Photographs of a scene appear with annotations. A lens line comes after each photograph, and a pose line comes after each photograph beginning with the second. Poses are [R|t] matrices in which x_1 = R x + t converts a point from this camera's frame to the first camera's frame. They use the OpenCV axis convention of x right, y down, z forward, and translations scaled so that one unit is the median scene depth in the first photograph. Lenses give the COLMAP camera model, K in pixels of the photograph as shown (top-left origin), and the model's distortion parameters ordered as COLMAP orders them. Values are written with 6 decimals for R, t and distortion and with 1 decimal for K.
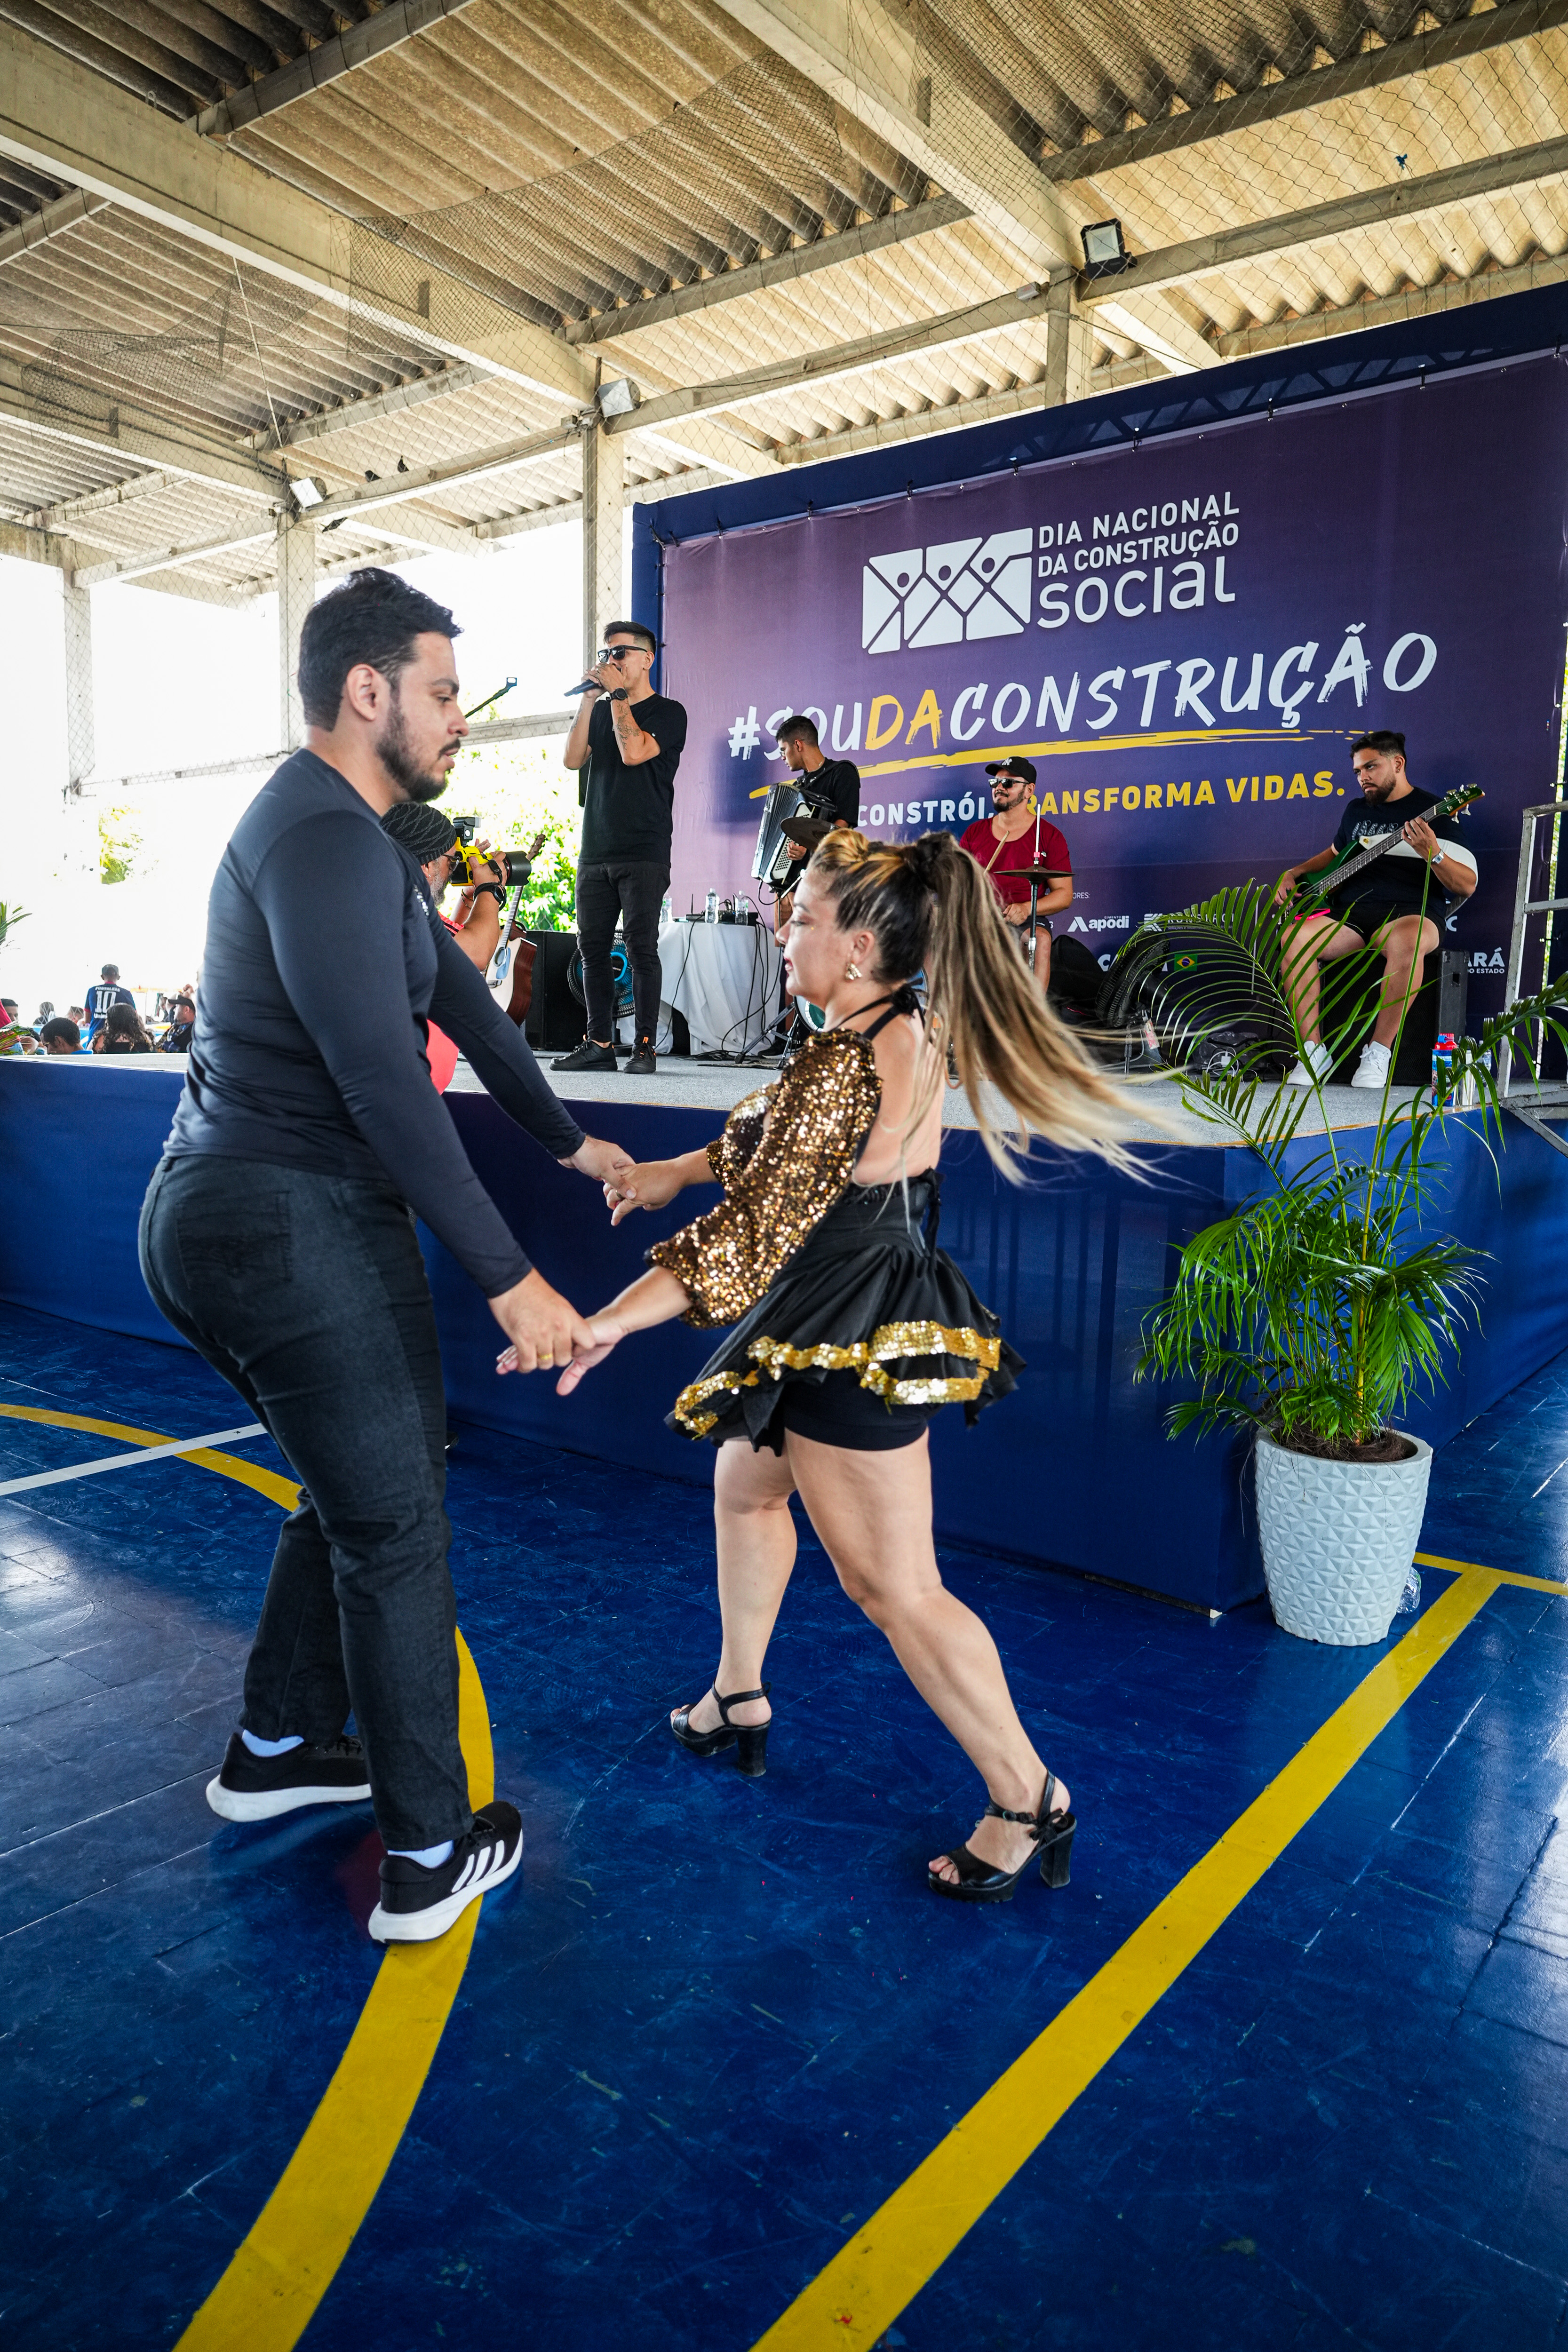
lens RADIAL K [[1539.7, 0, 784.0], [0, 1539.7, 1176.0], [0, 0, 1]] dist [-0.007004, 0.001672]
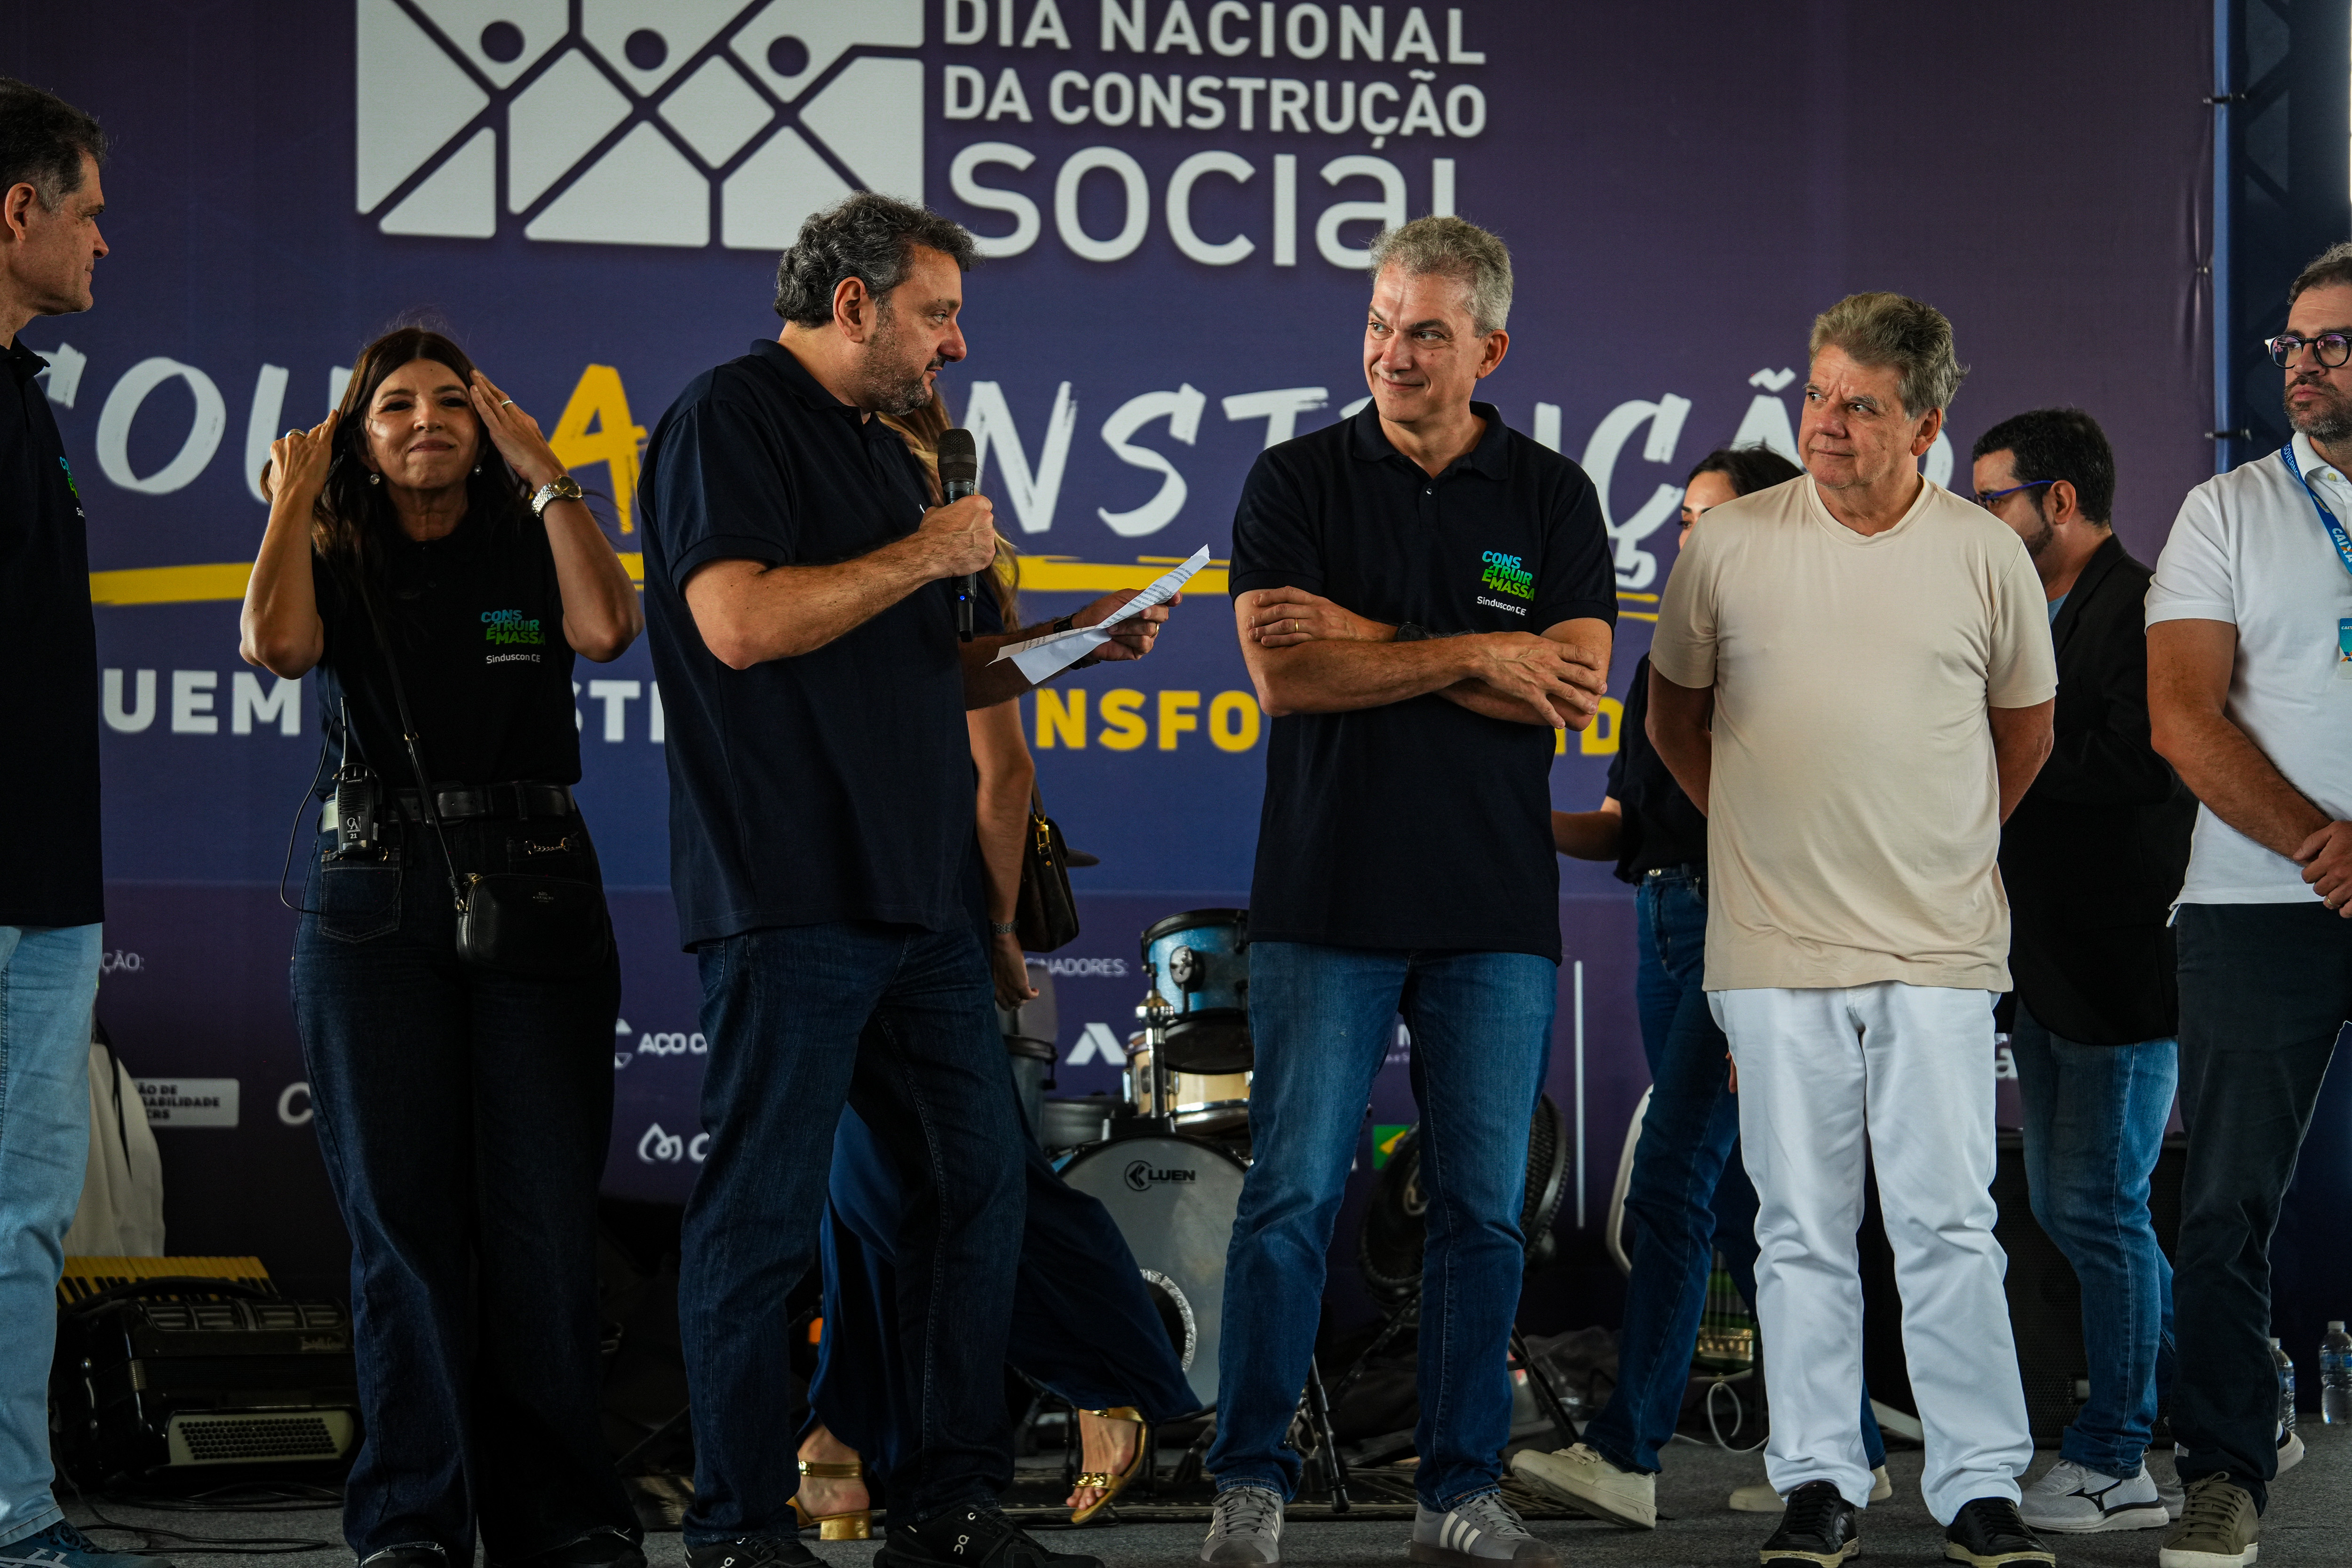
lens RADIAL K [[4771.1, 0, 1176.0], [0, 4771.1, 784.0], [0, 0, 1]] dist [0.288498, 0.036406]
pose [[0.685461, 0.028943, 0.727534, -0.620936], [0.092013, 0.987755, -0.125988, -0.076973], [-0.722272, 0.153303, 0.674405, 0.196756]]
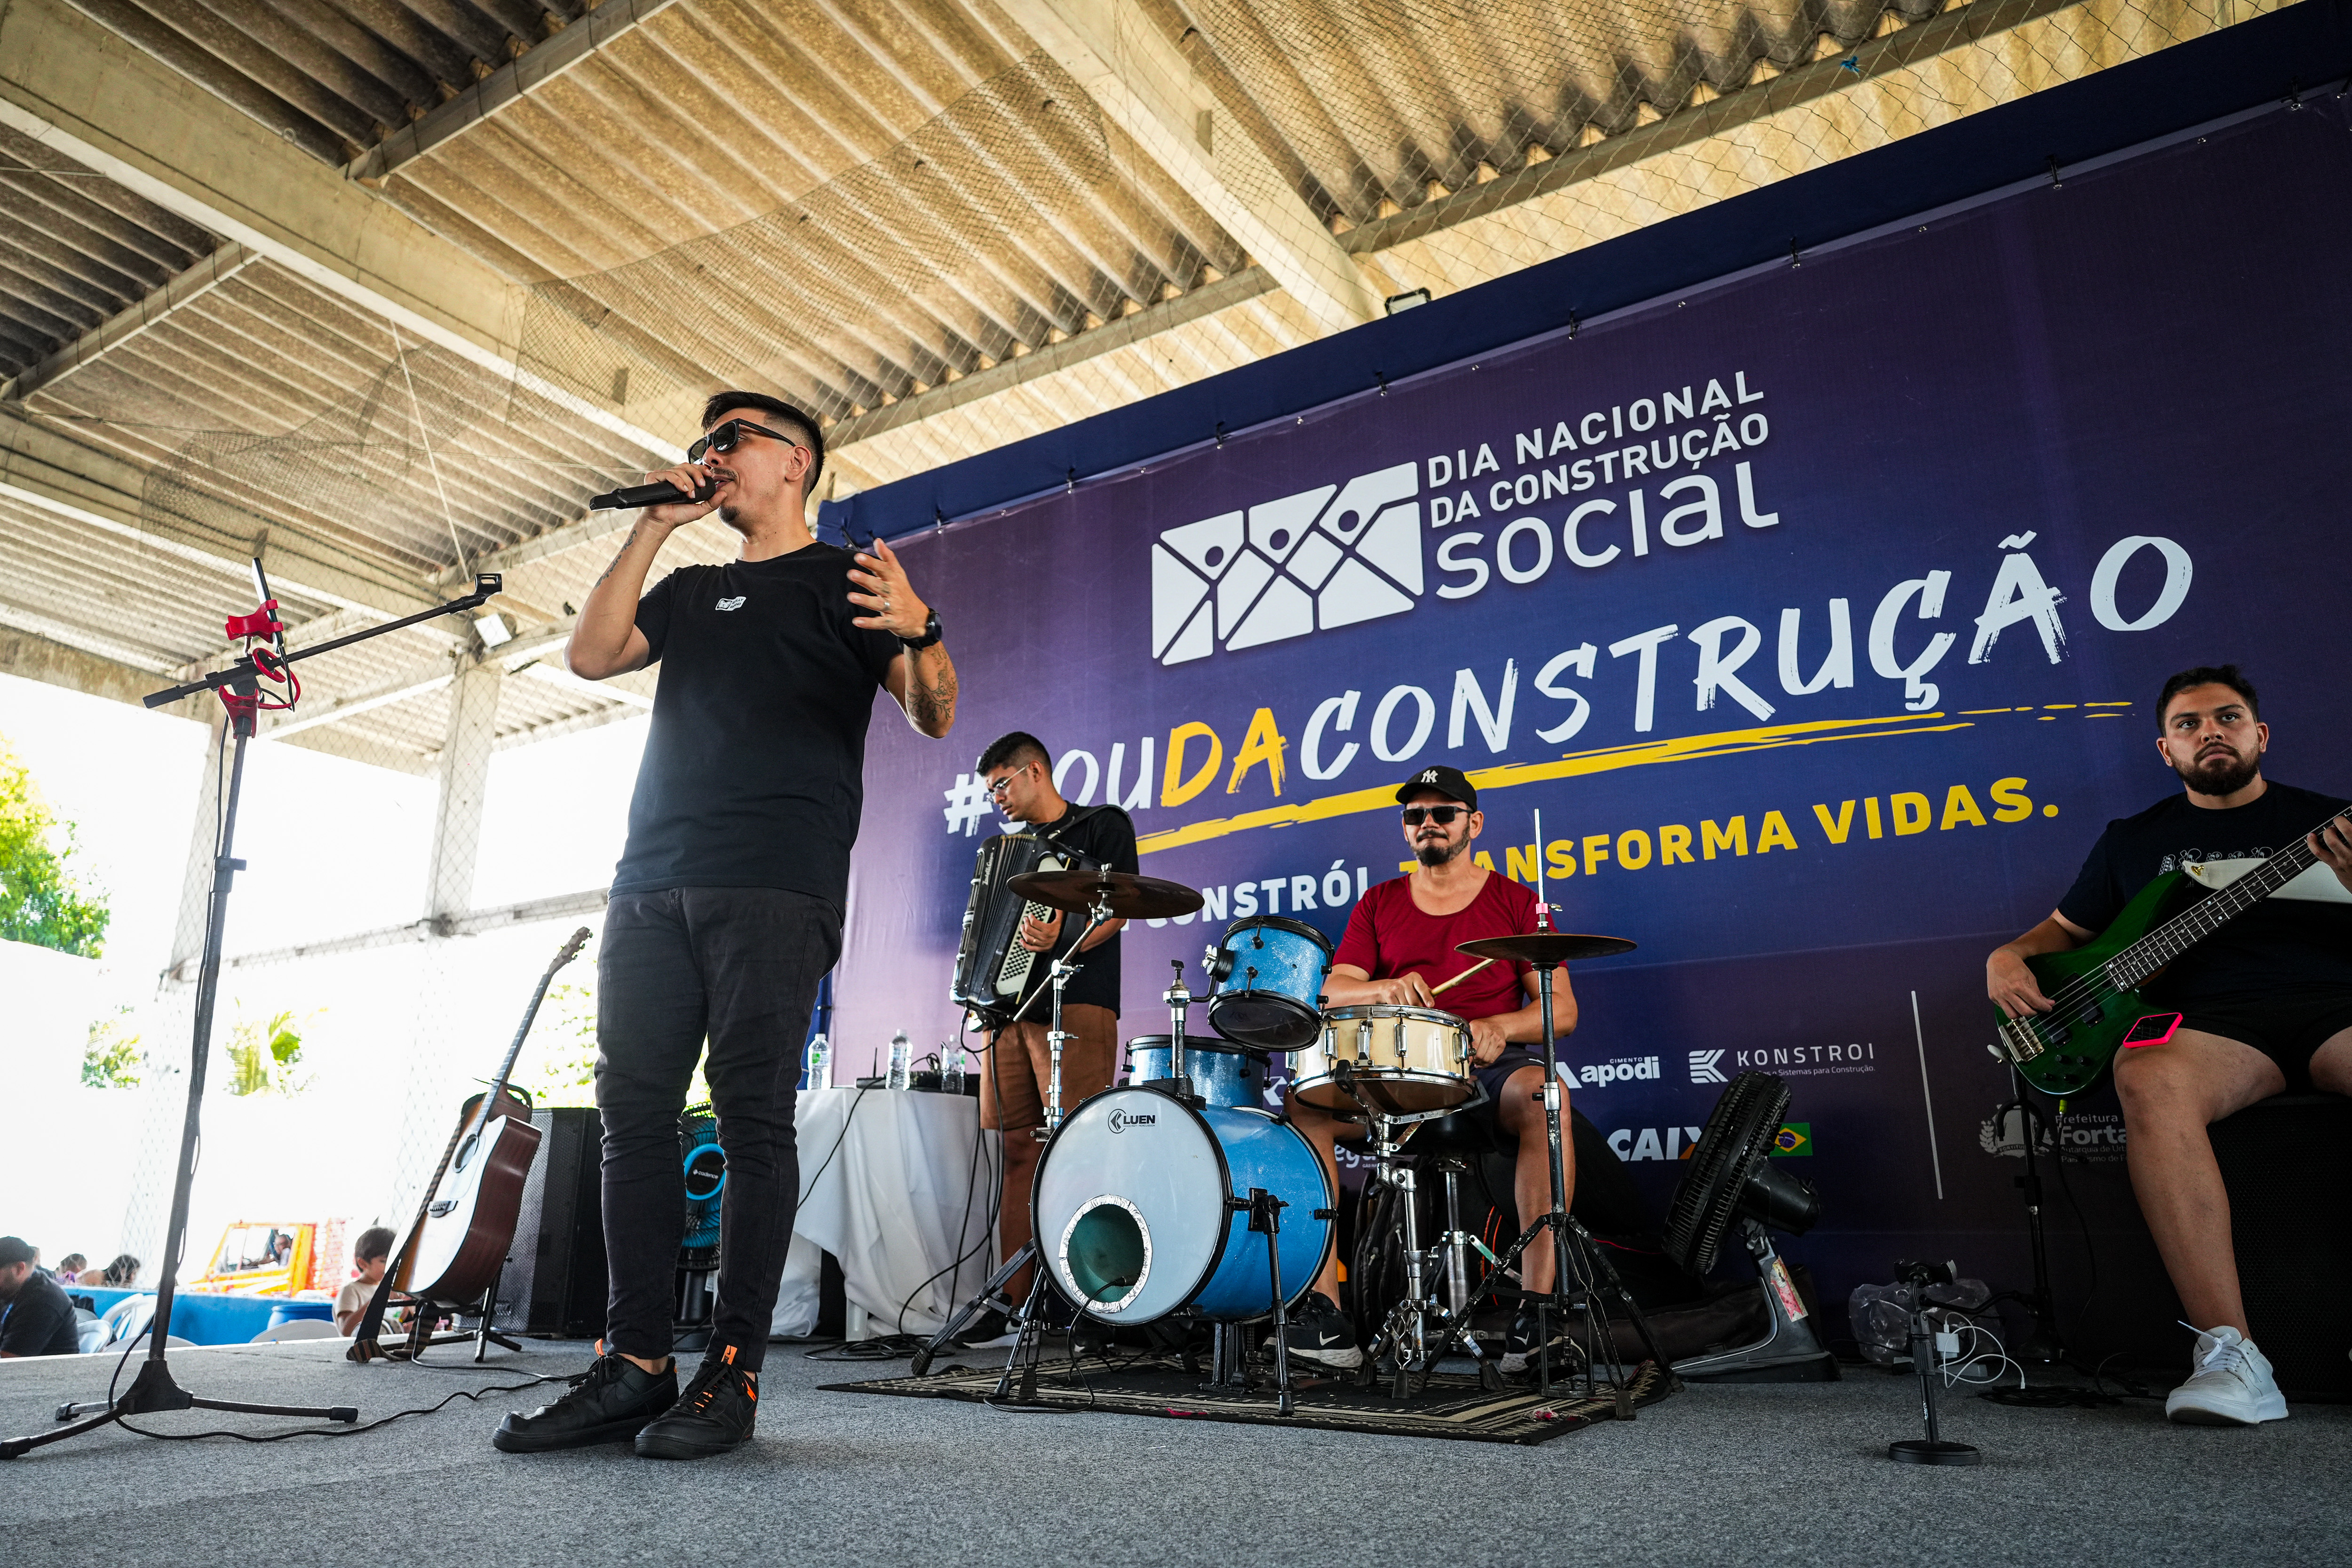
lens RADIAL K [[1539.7, 0, 1176.0], [0, 1539.7, 784.0], [0, 0, 1]] dist [-0.007004, 0.001672]
pose [[0.996787, 0.001181, 0.080089, 0.009641], [0.029314, 0.925144, -0.378484, -0.054441], [-0.074541, 0.379616, 0.922136, 0.453567]]
